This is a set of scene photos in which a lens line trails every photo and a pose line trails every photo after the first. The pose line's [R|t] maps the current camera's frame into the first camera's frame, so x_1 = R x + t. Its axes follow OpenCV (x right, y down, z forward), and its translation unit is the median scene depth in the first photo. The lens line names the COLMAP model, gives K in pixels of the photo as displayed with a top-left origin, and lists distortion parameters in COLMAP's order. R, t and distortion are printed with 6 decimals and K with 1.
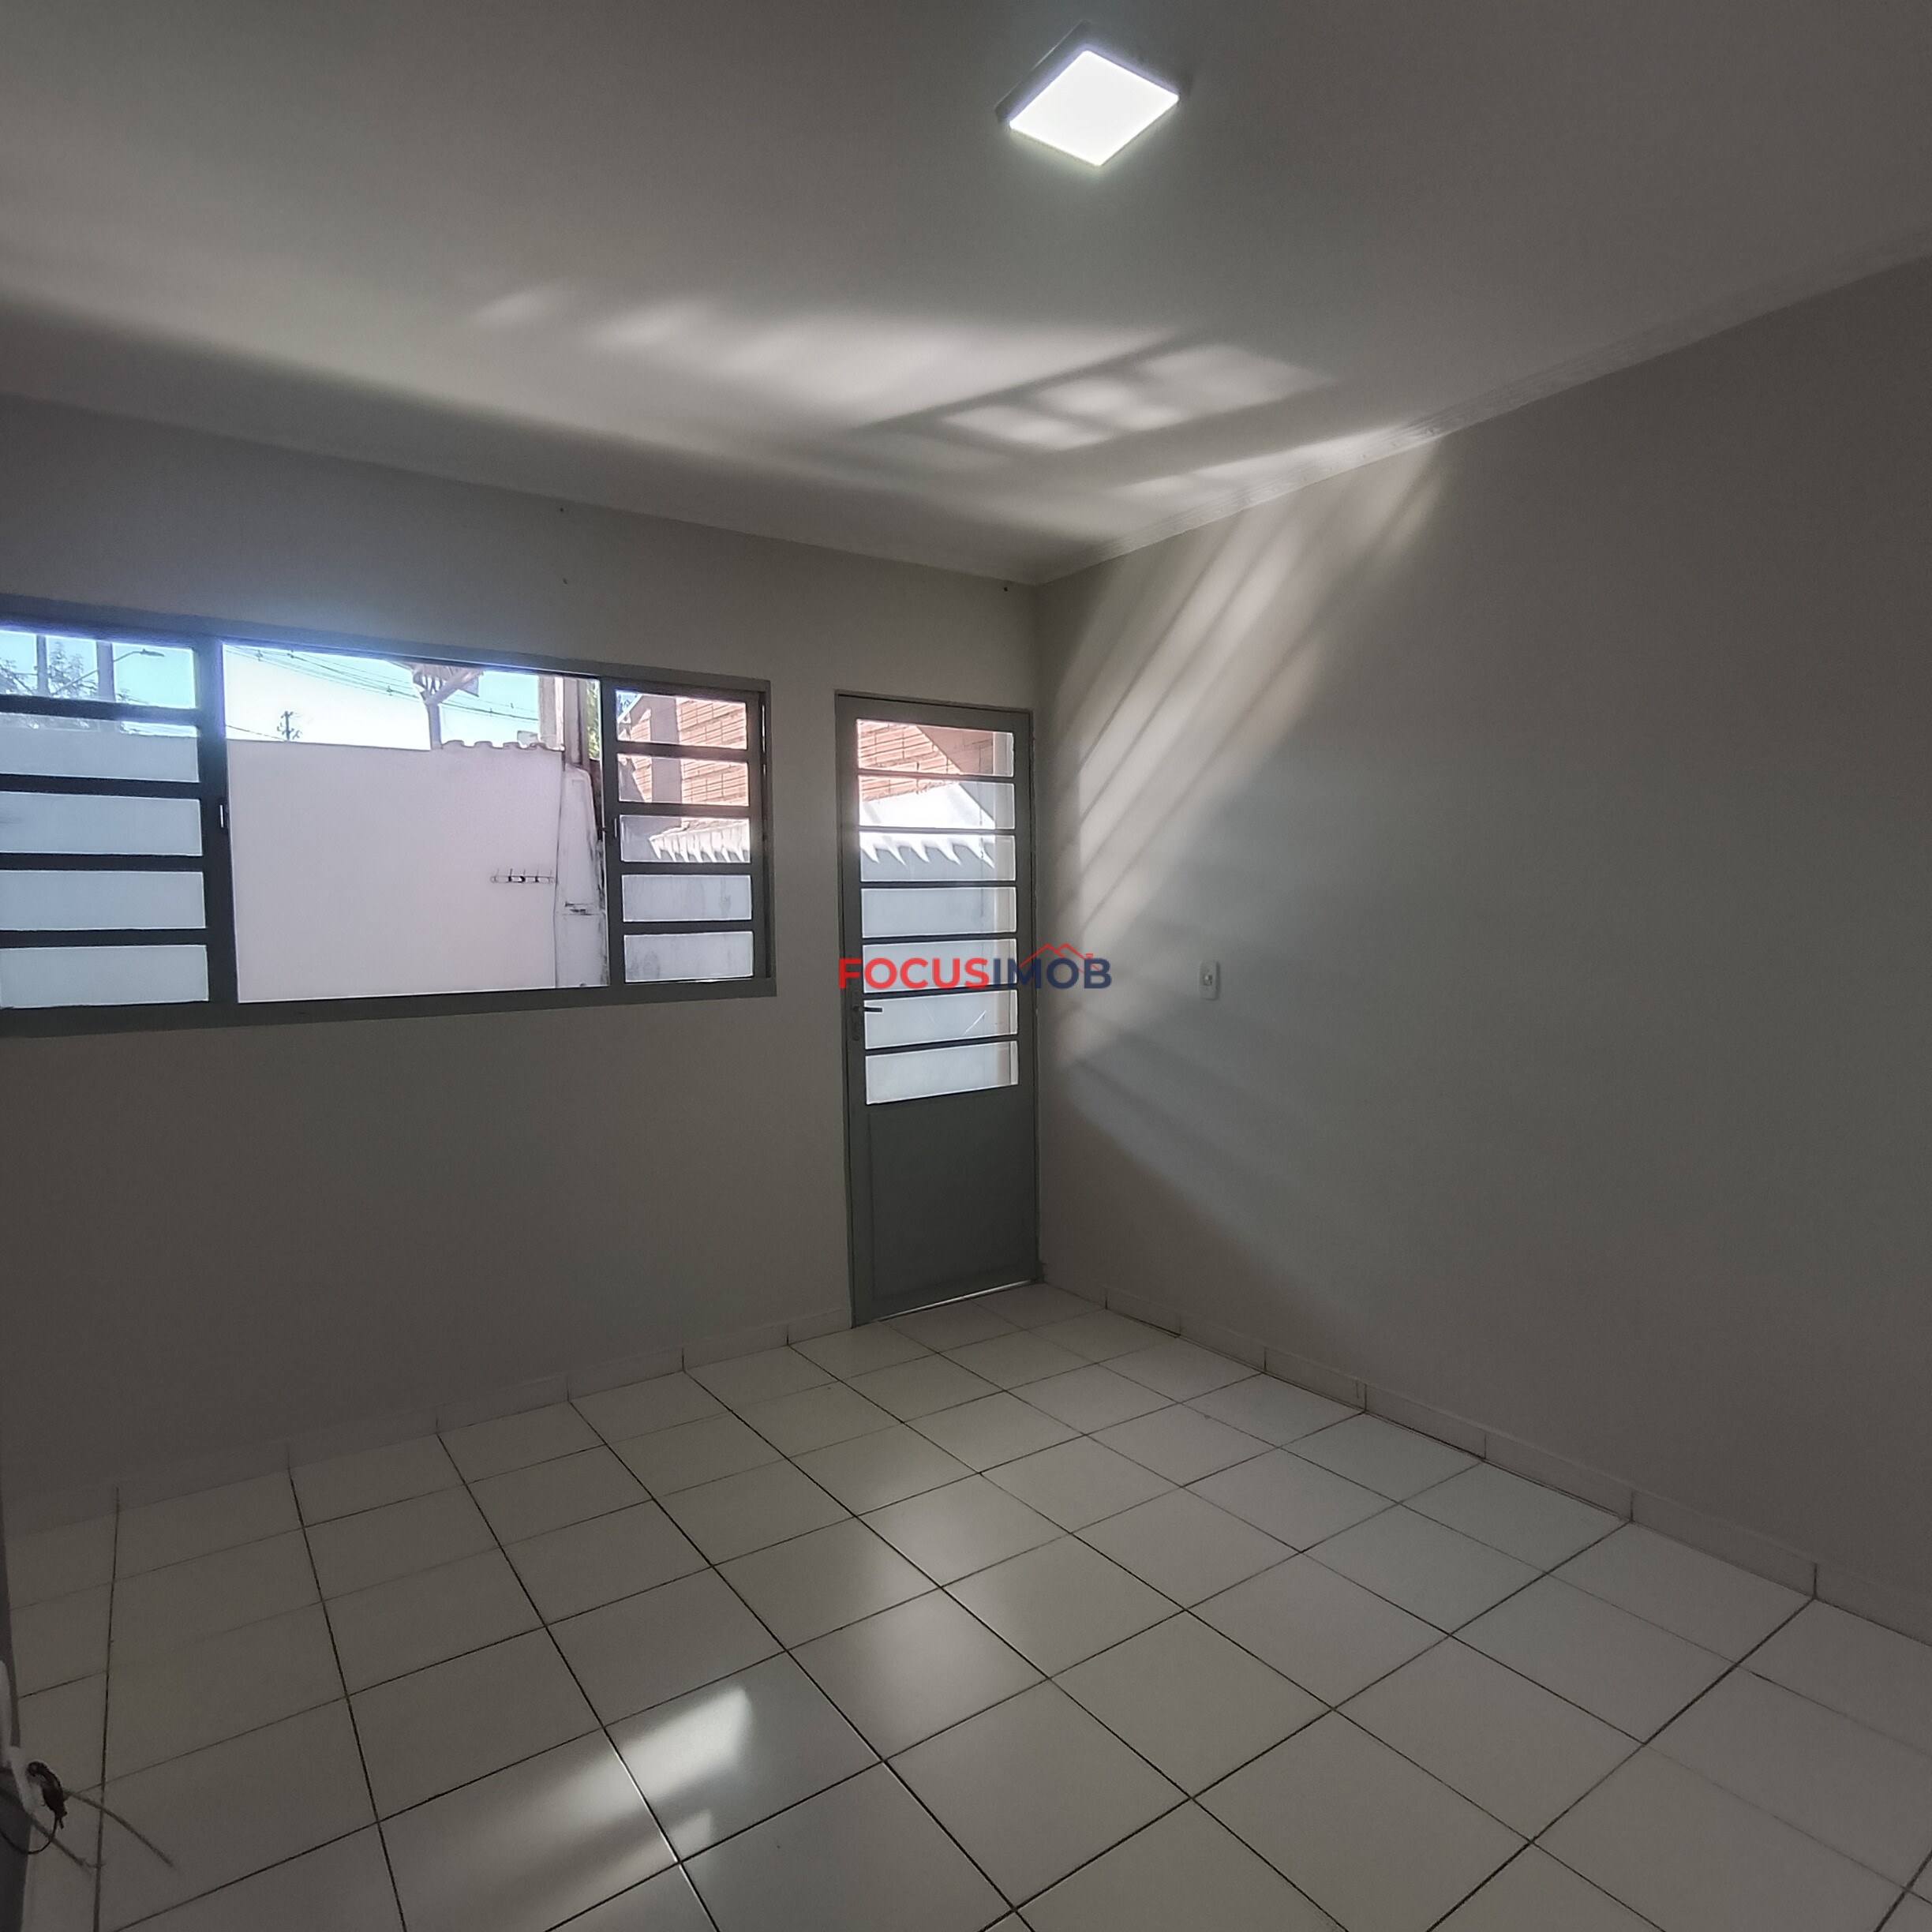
lens RADIAL K [[1162.7, 0, 970.6], [0, 1162.7, 963.0], [0, 0, 1]] dist [-0.026915, 0.000337]
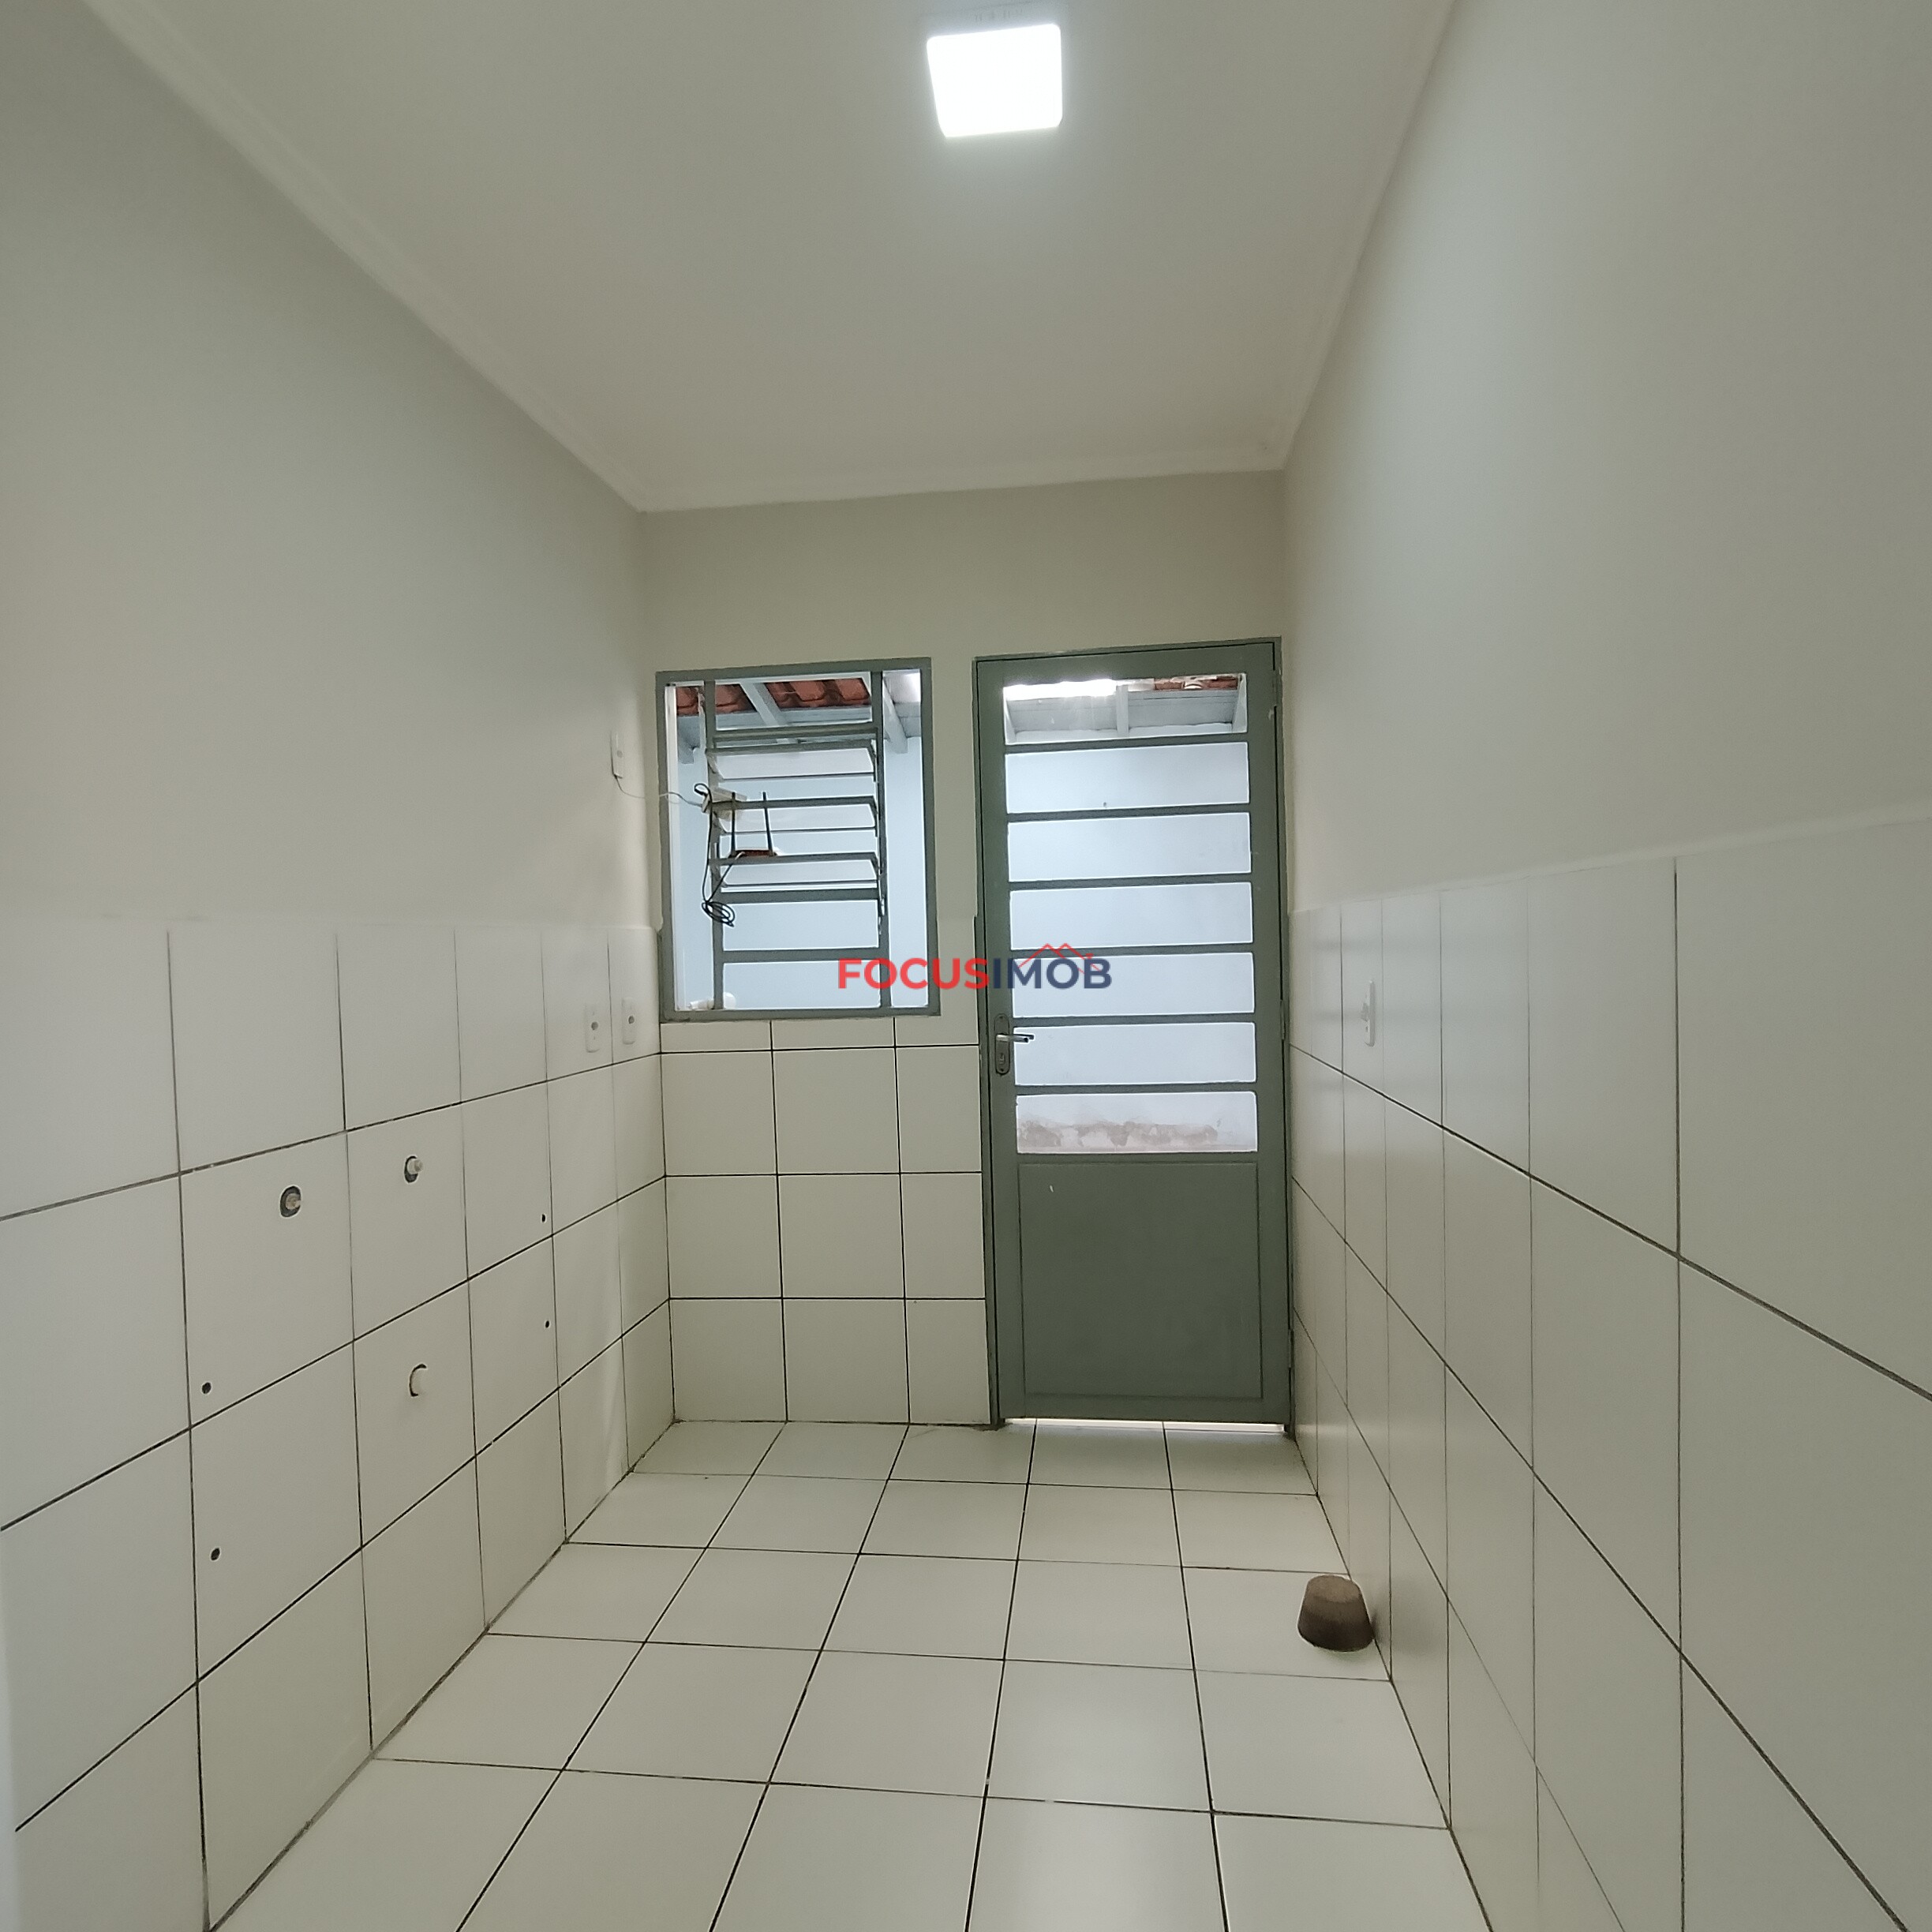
lens RADIAL K [[1162.7, 0, 965.6], [0, 1162.7, 973.5], [0, 0, 1]] dist [-0.026915, 0.000337]
pose [[0.747767, 0.006124, -0.663933, 0.427460], [-0.010443, 0.999942, -0.002539, -0.003196], [0.663879, 0.008831, 0.747788, 0.358680]]
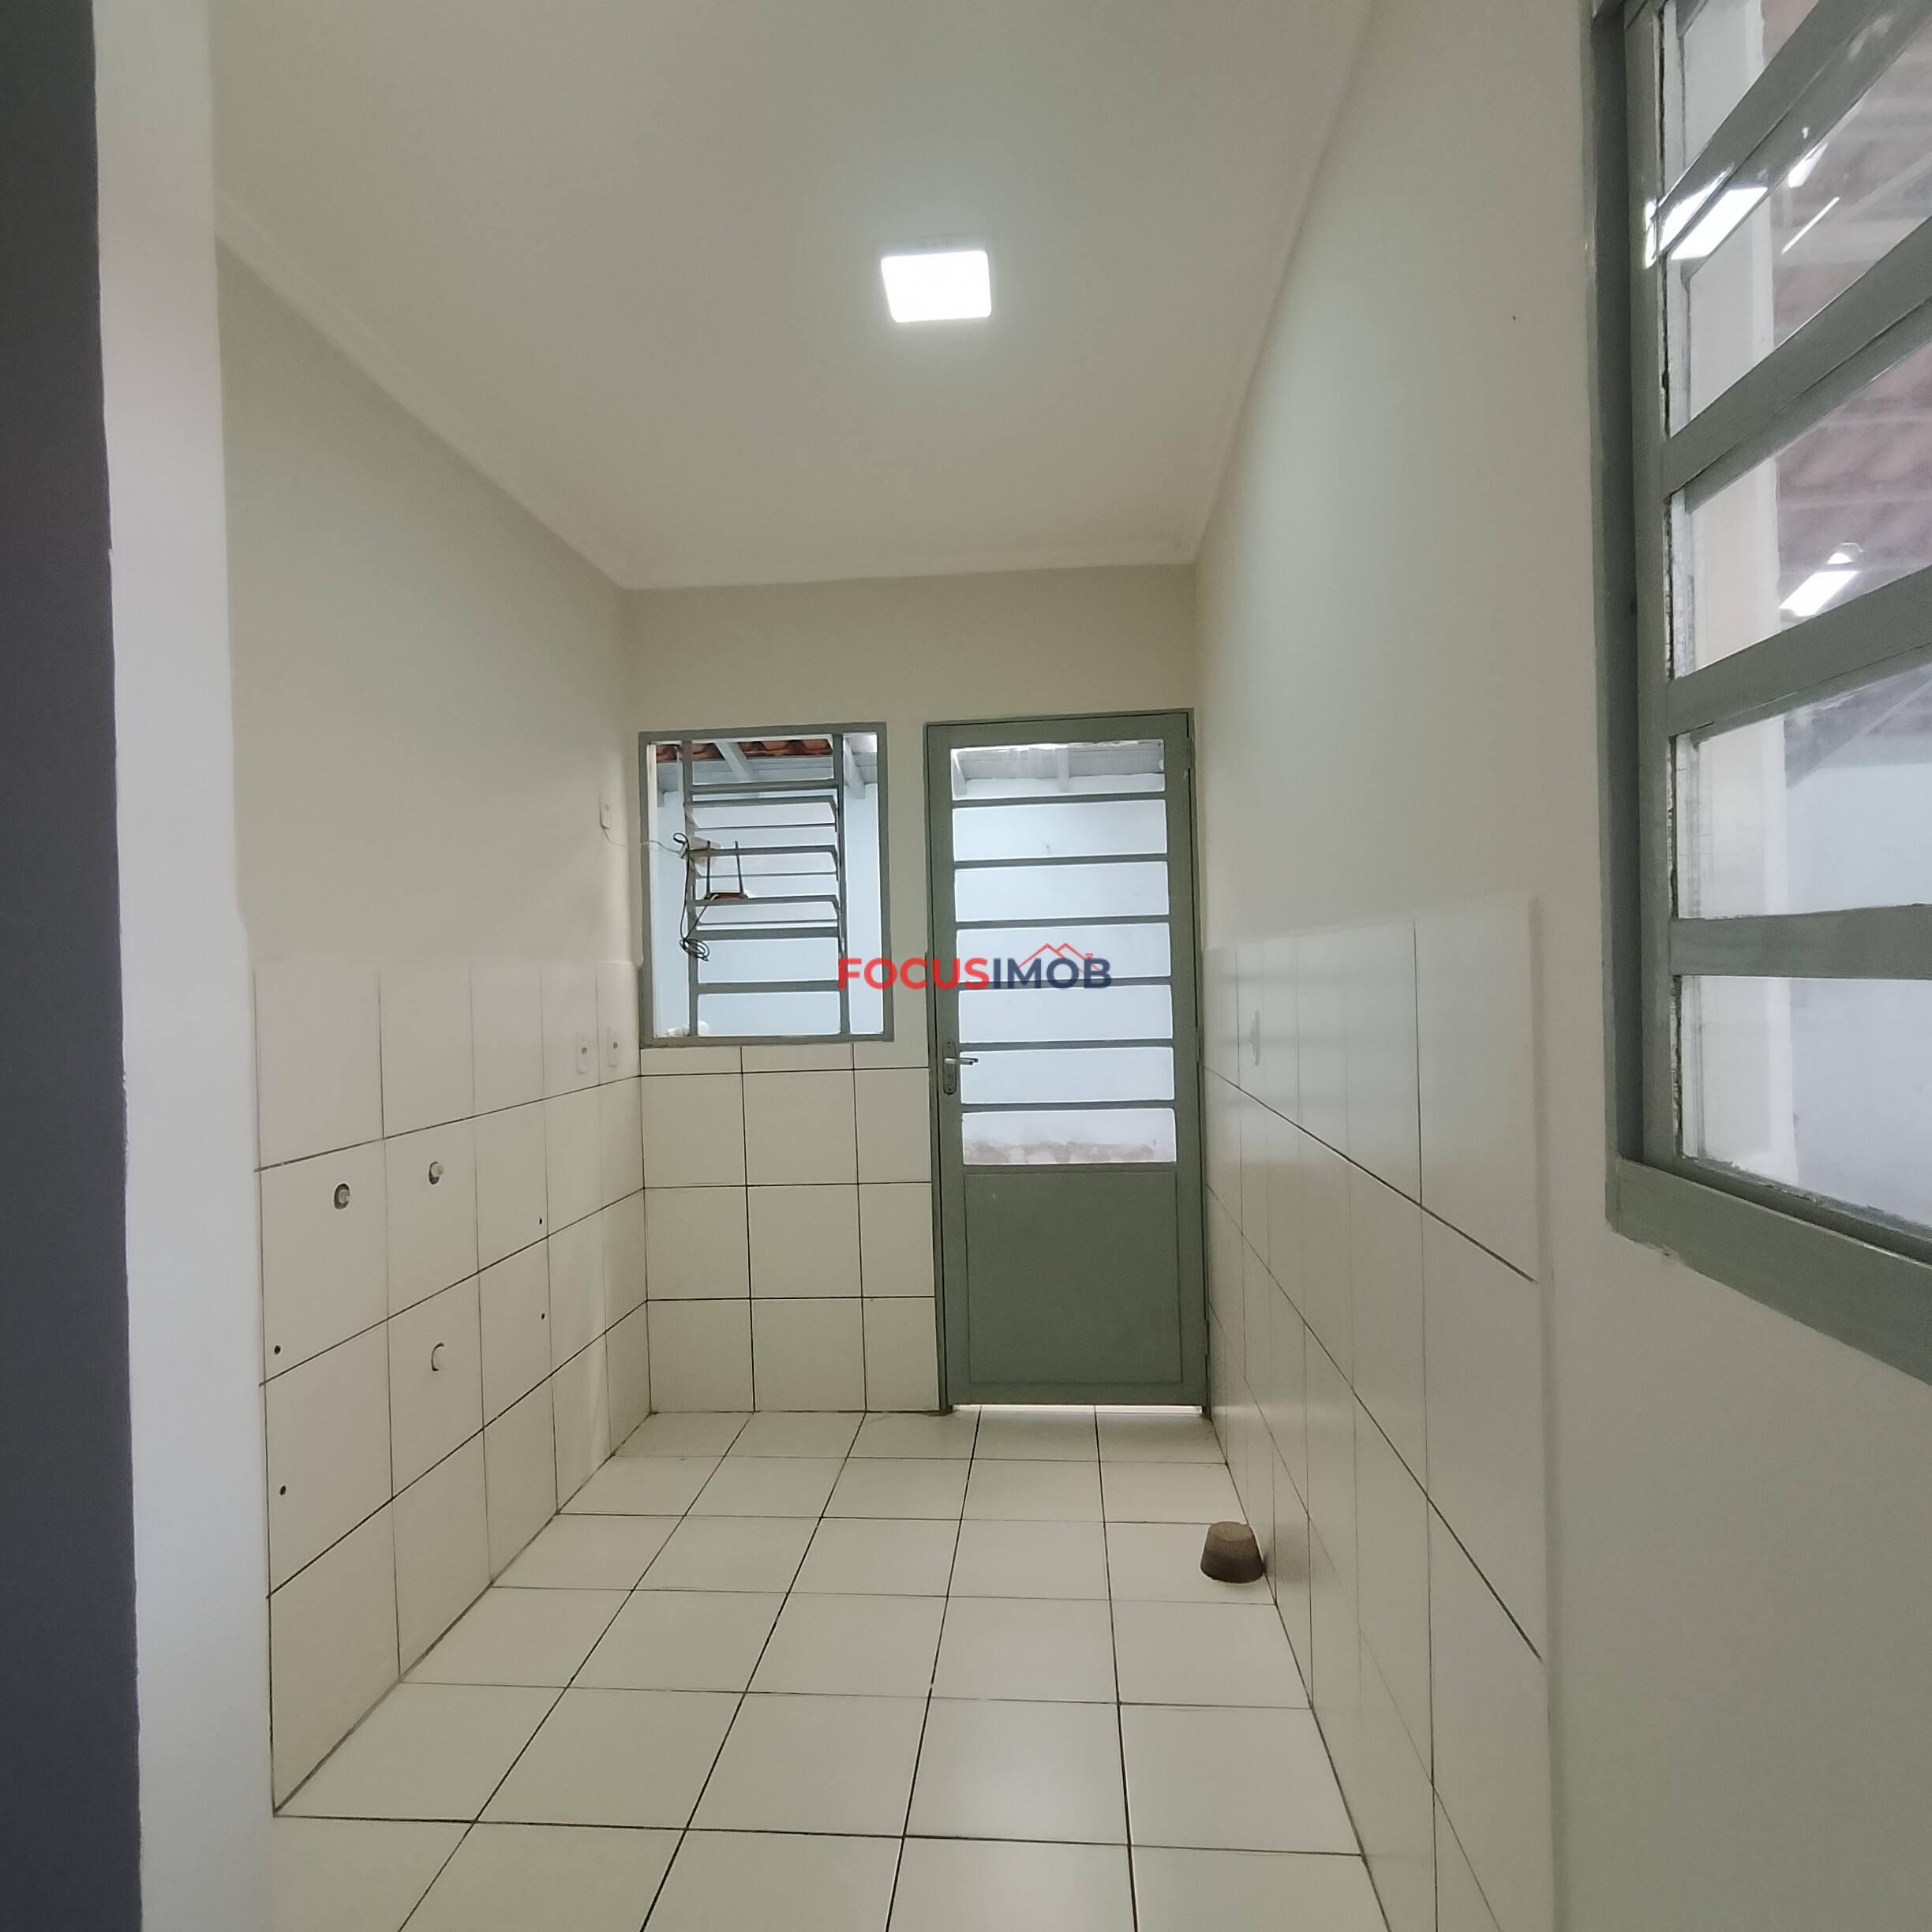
lens RADIAL K [[1162.7, 0, 964.0], [0, 1162.7, 980.0], [0, 0, 1]] dist [-0.026915, 0.000337]
pose [[0.769943, -0.007354, -0.638071, 0.498332], [-0.010002, 0.999672, -0.023591, -0.002707], [0.638035, 0.024545, 0.769616, 0.287623]]
